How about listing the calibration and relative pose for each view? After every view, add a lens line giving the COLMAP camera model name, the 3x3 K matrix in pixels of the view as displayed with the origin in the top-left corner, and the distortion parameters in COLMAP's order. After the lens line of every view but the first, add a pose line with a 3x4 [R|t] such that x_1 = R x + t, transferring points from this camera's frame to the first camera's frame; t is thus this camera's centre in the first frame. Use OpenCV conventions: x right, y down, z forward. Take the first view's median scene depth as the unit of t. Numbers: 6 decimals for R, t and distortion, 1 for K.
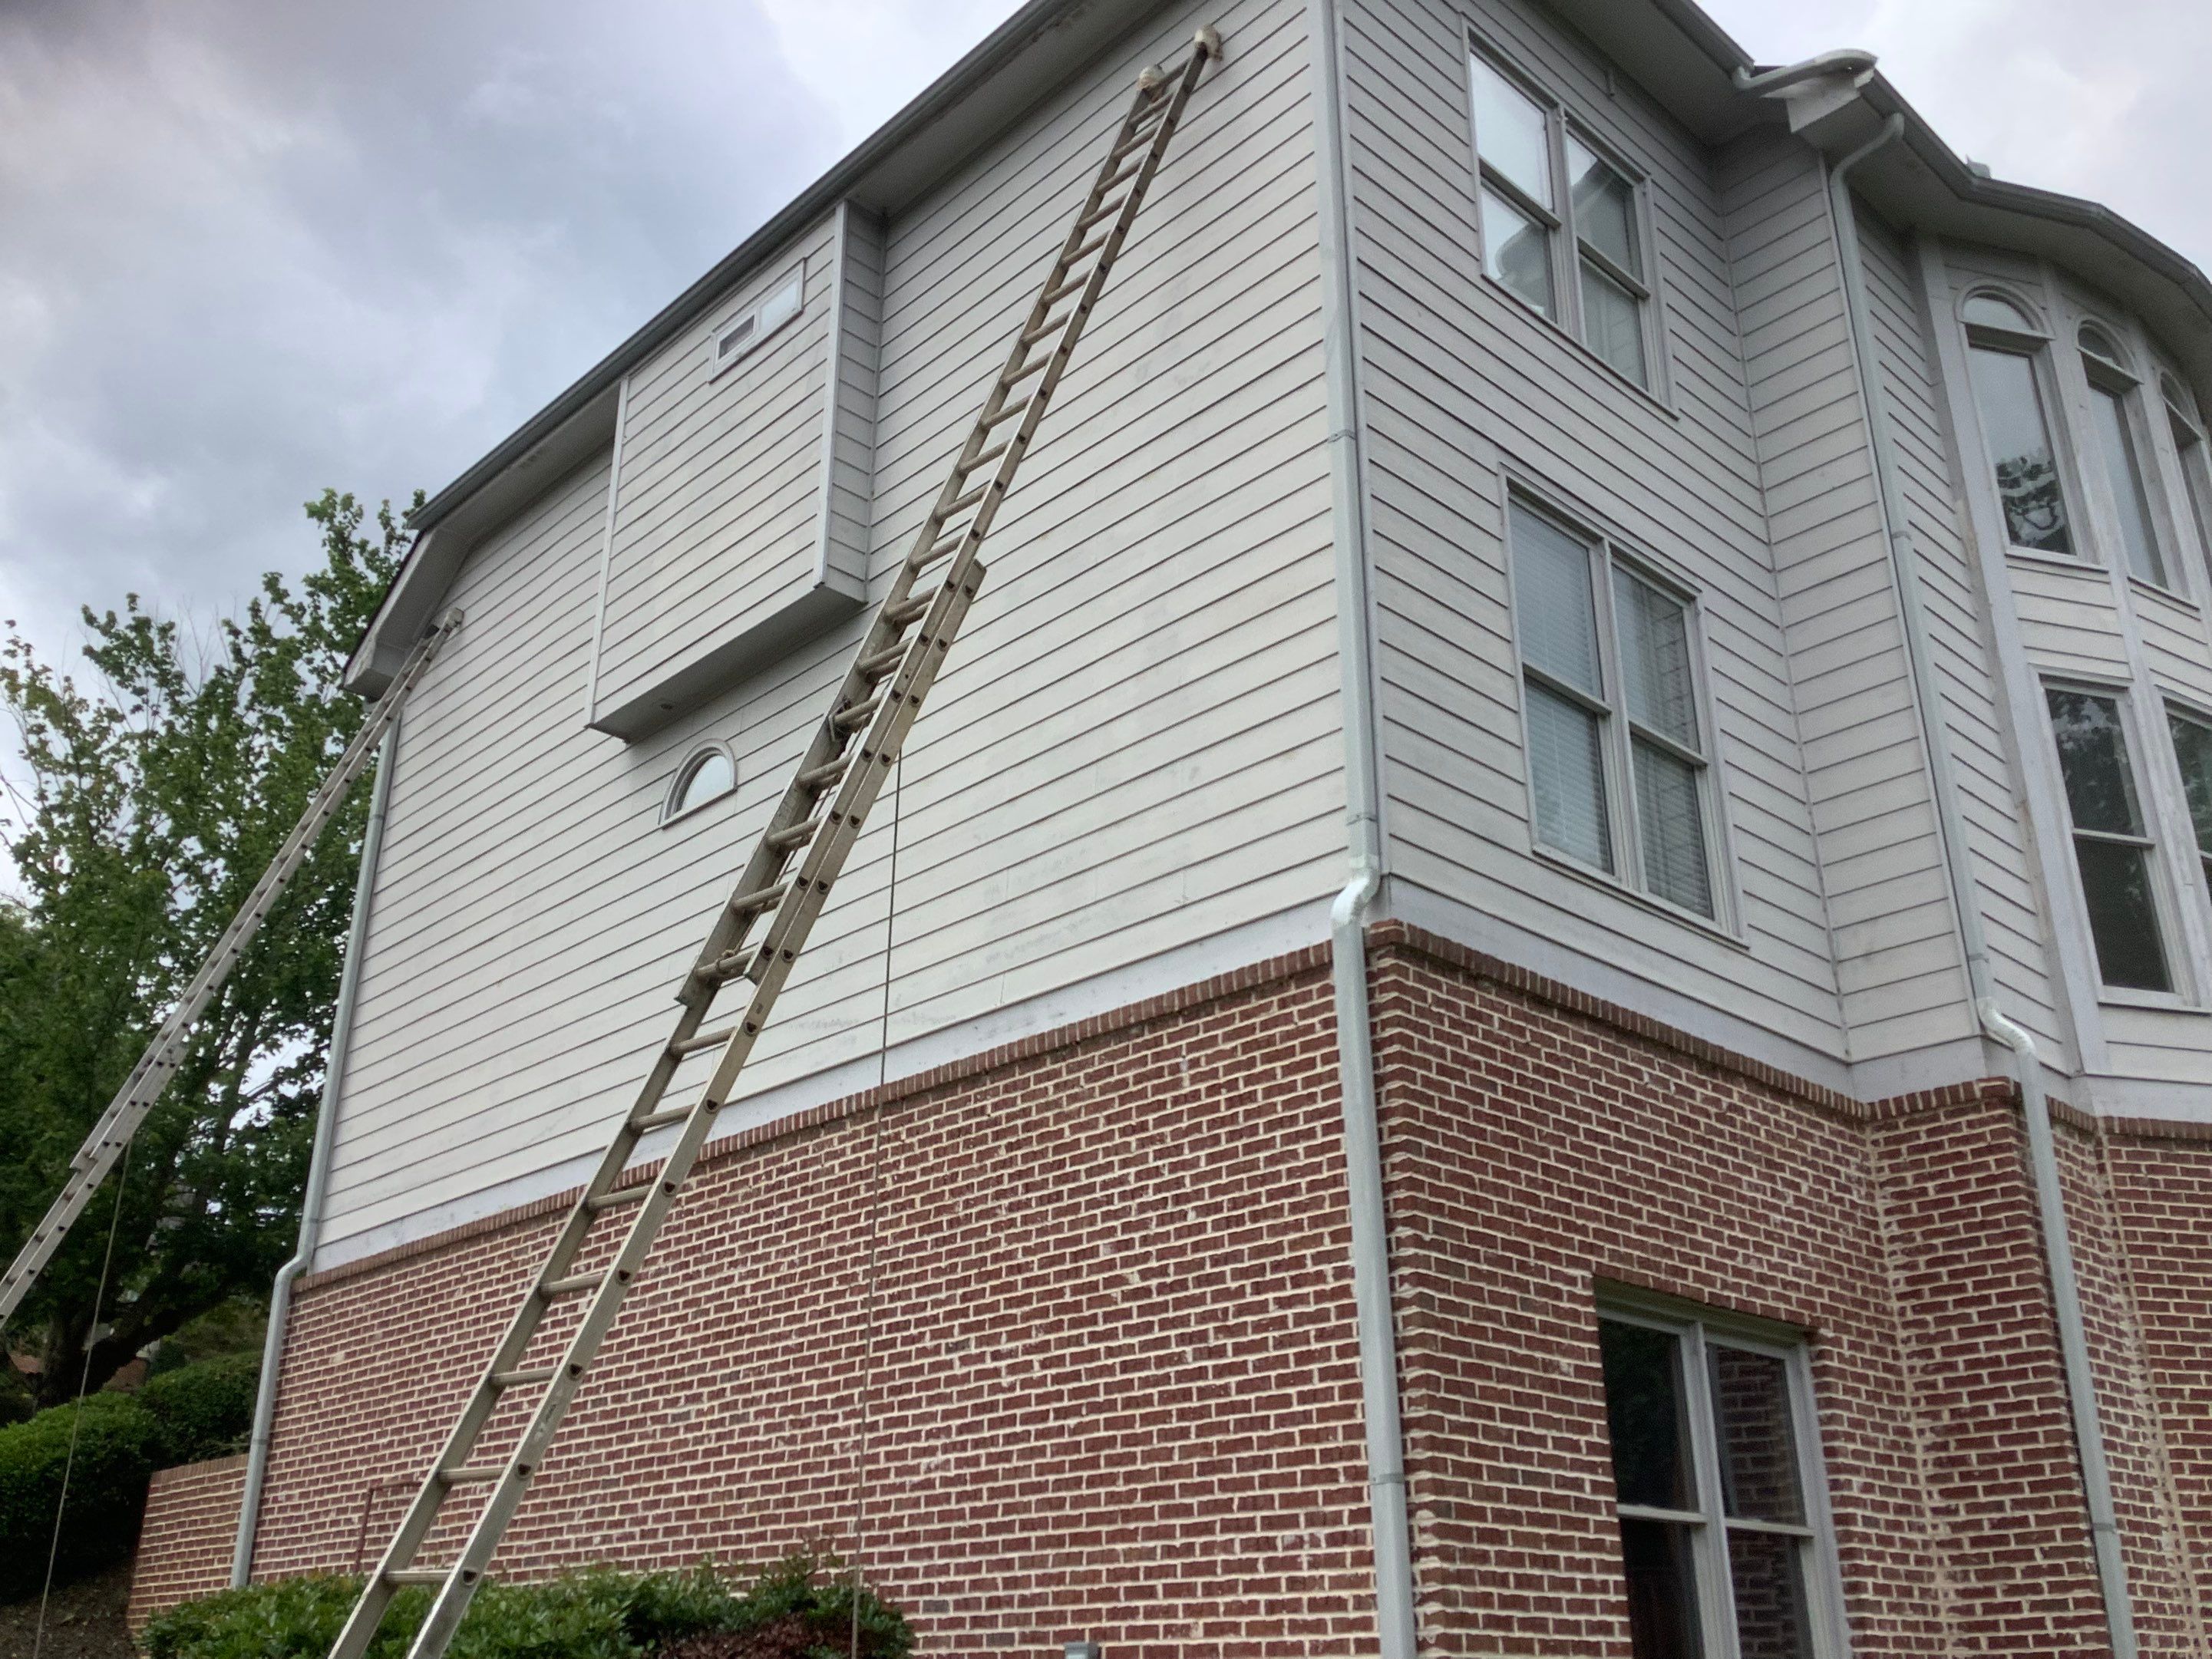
lens RADIAL K [[2030.9, 0, 1127.2], [0, 2030.9, 796.0], [0, 0, 1]] dist [-0.014351, 0.000000]
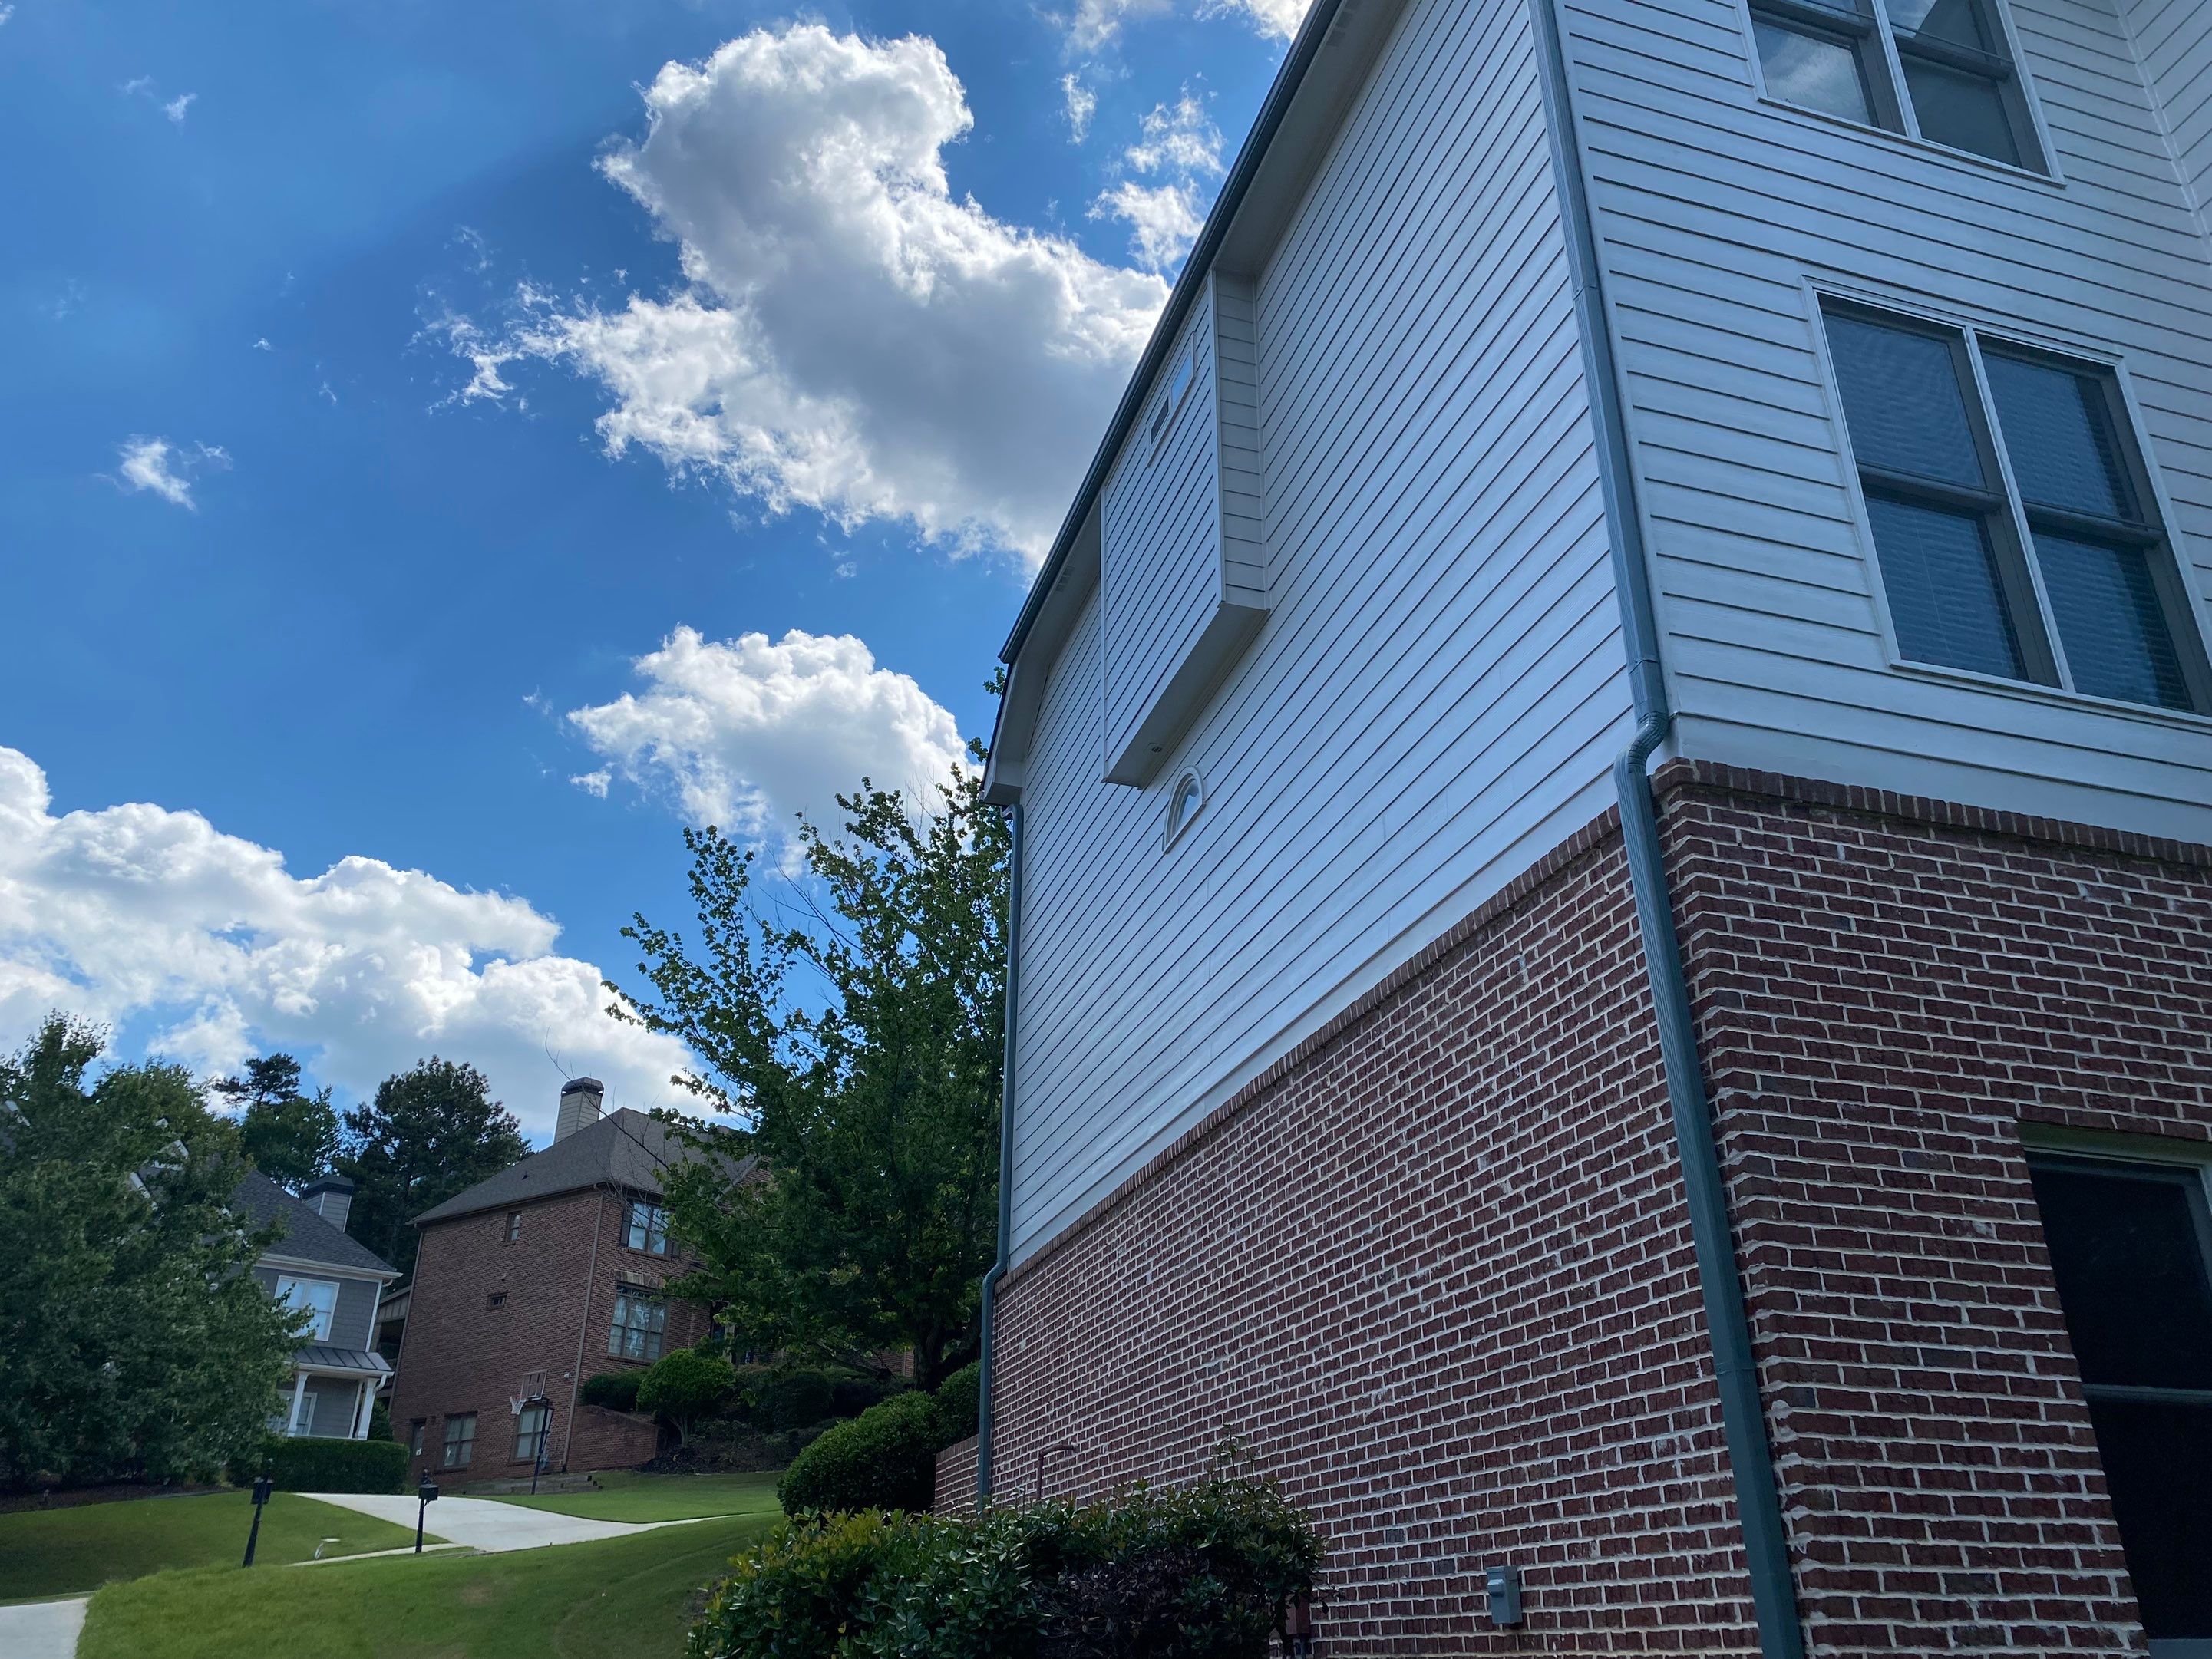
lens RADIAL K [[1717.3, 0, 1099.7], [0, 1717.3, 828.8], [0, 0, 1]] dist [-0.053136, 0.045071]
pose [[0.887841, -0.196674, -0.416002, 0.209835], [0.184011, 0.980373, -0.070771, 0.096233], [0.421756, -0.013715, 0.906606, 0.192619]]
